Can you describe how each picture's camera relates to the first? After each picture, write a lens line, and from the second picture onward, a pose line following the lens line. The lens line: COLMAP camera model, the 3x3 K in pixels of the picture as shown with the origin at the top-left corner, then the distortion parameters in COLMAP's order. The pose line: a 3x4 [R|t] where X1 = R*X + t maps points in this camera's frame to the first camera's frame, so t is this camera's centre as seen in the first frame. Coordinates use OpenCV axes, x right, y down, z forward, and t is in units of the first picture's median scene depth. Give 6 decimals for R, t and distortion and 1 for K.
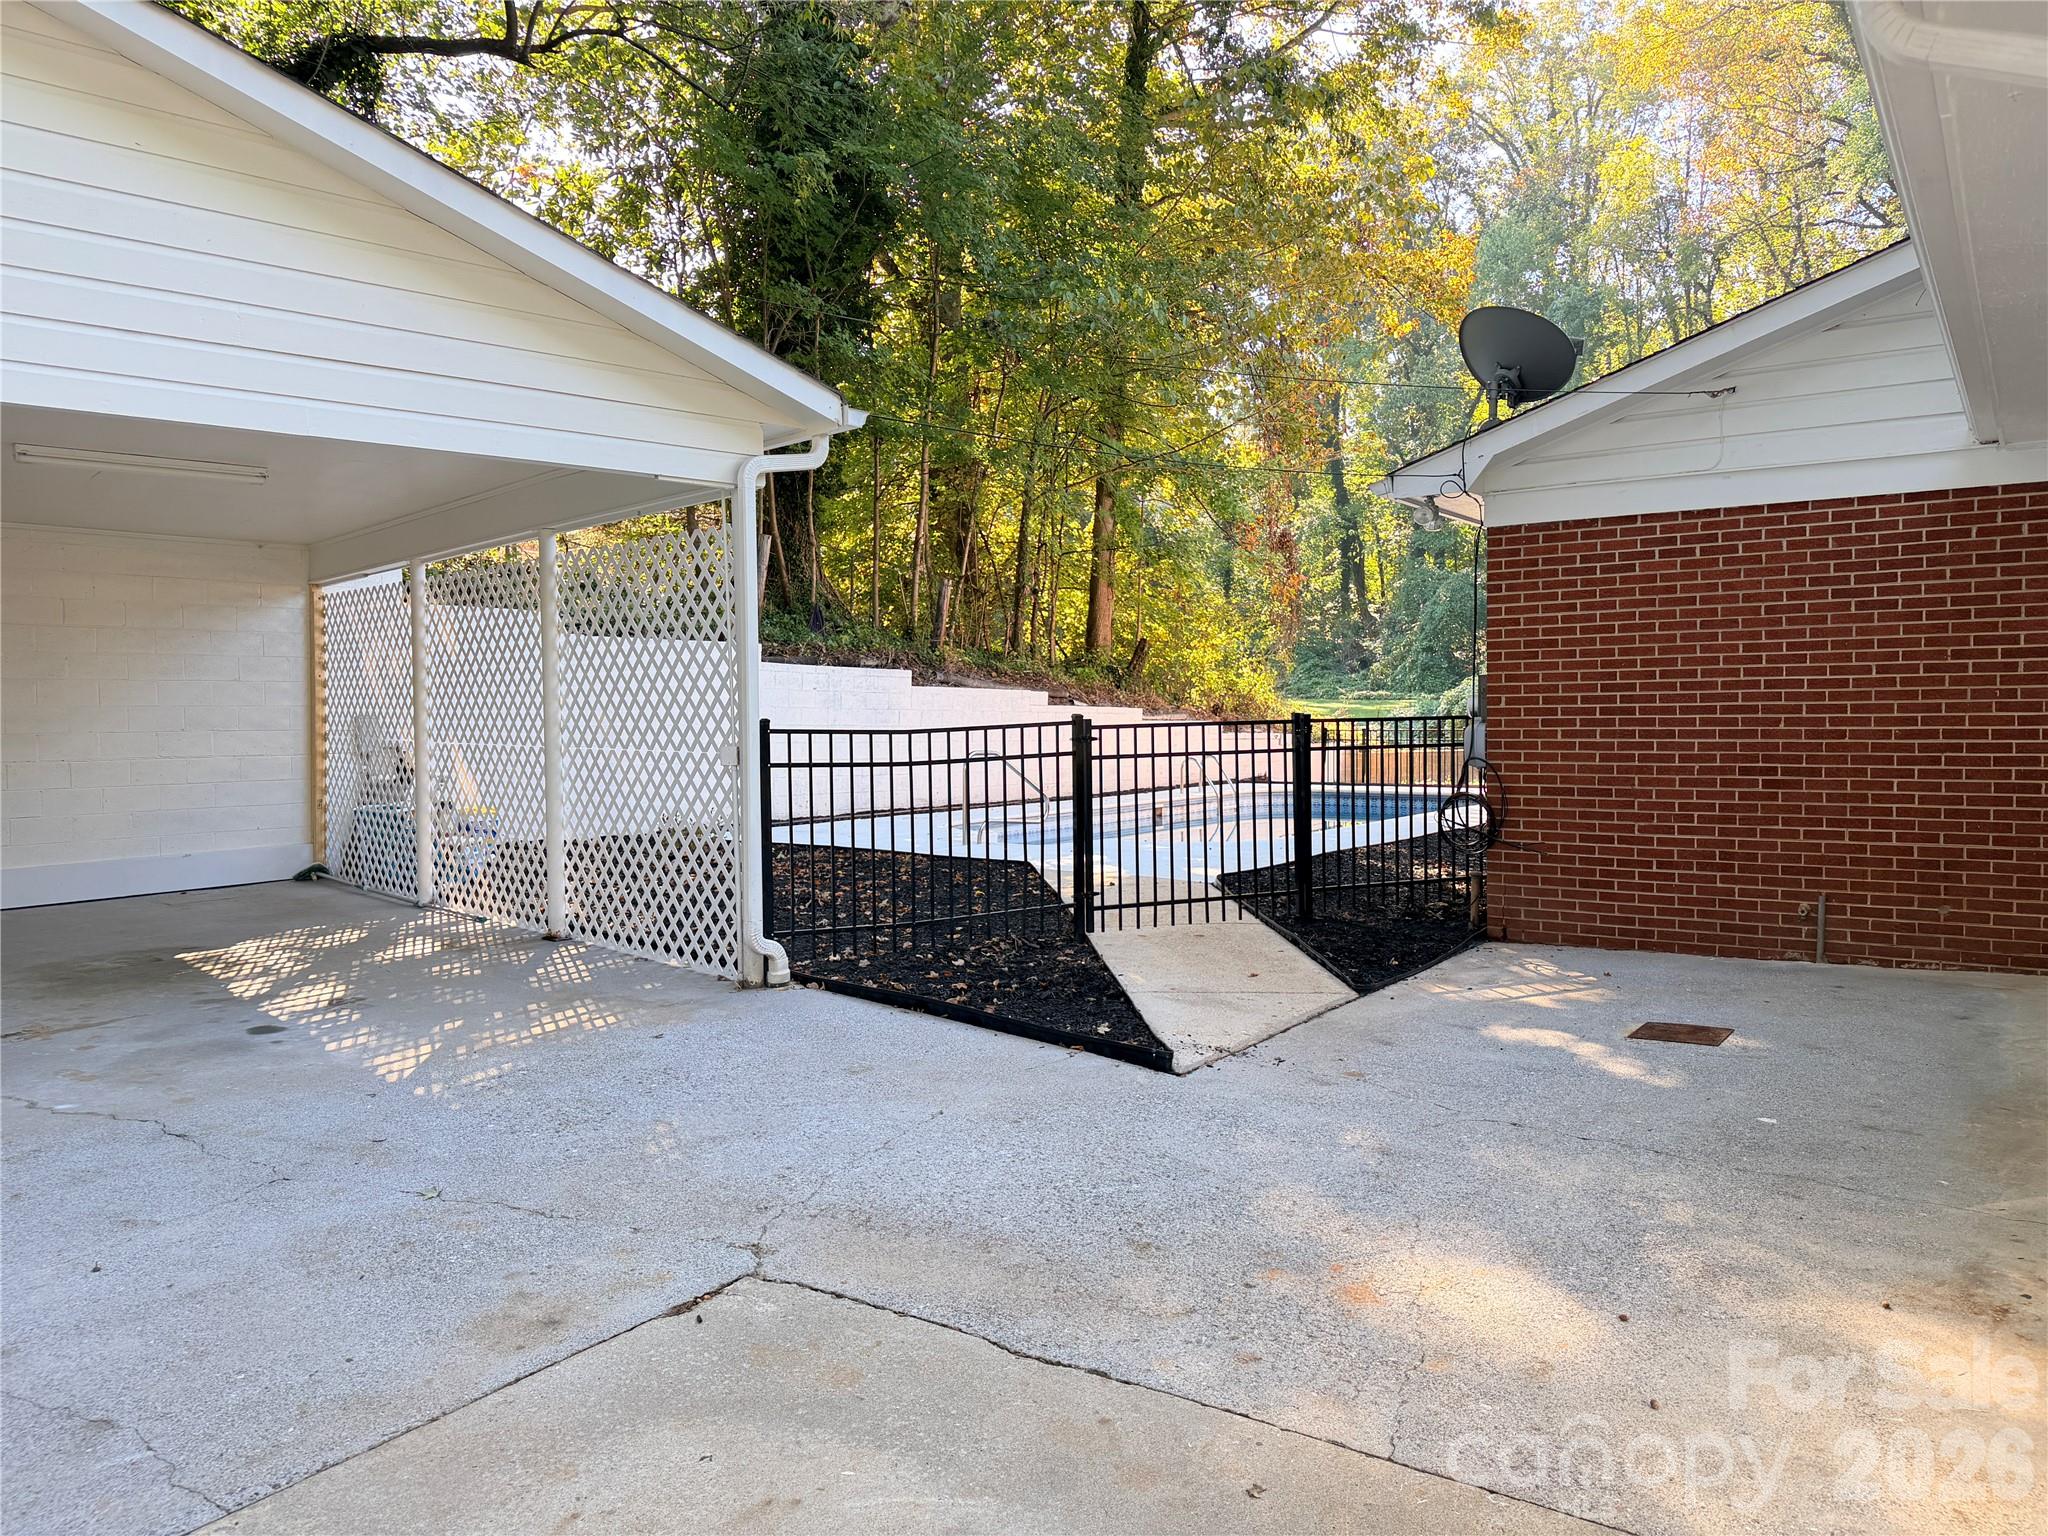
lens RADIAL K [[1423.9, 0, 1030.8], [0, 1423.9, 765.8], [0, 0, 1]] dist [0.031790, -0.042976]
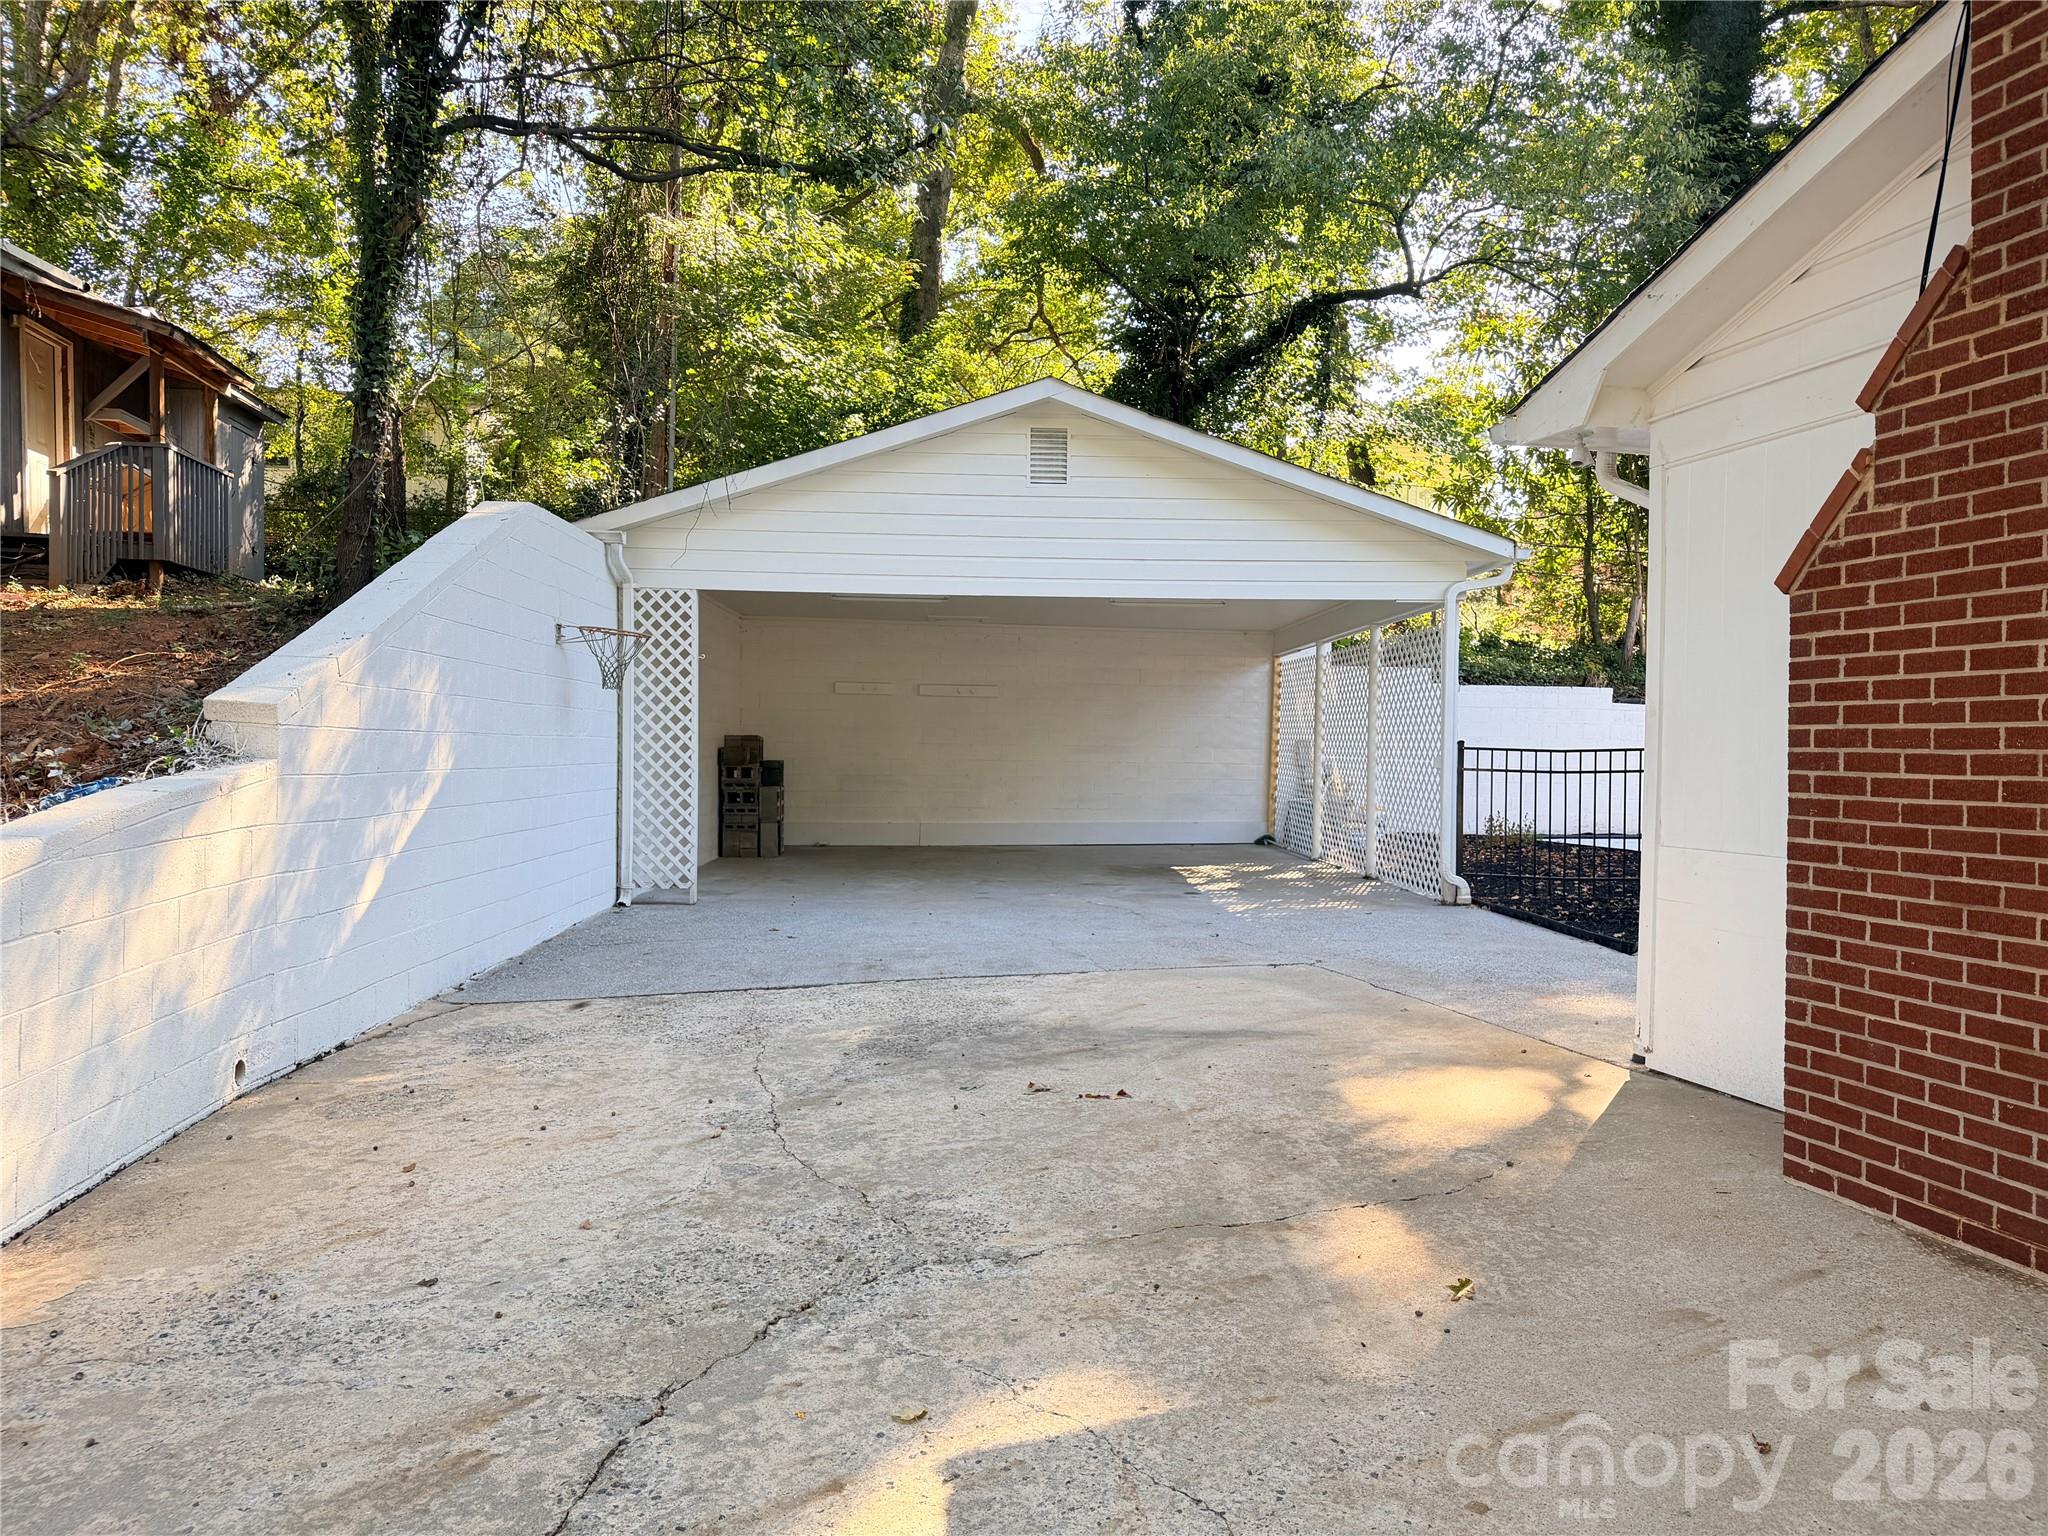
lens RADIAL K [[1423.9, 0, 1022.5], [0, 1423.9, 768.5], [0, 0, 1]] dist [0.031790, -0.042976]
pose [[0.752037, 0.034687, -0.658208, 0.369500], [-0.054866, 0.998443, -0.010070, 0.031091], [0.656834, 0.043686, 0.752769, -0.404176]]
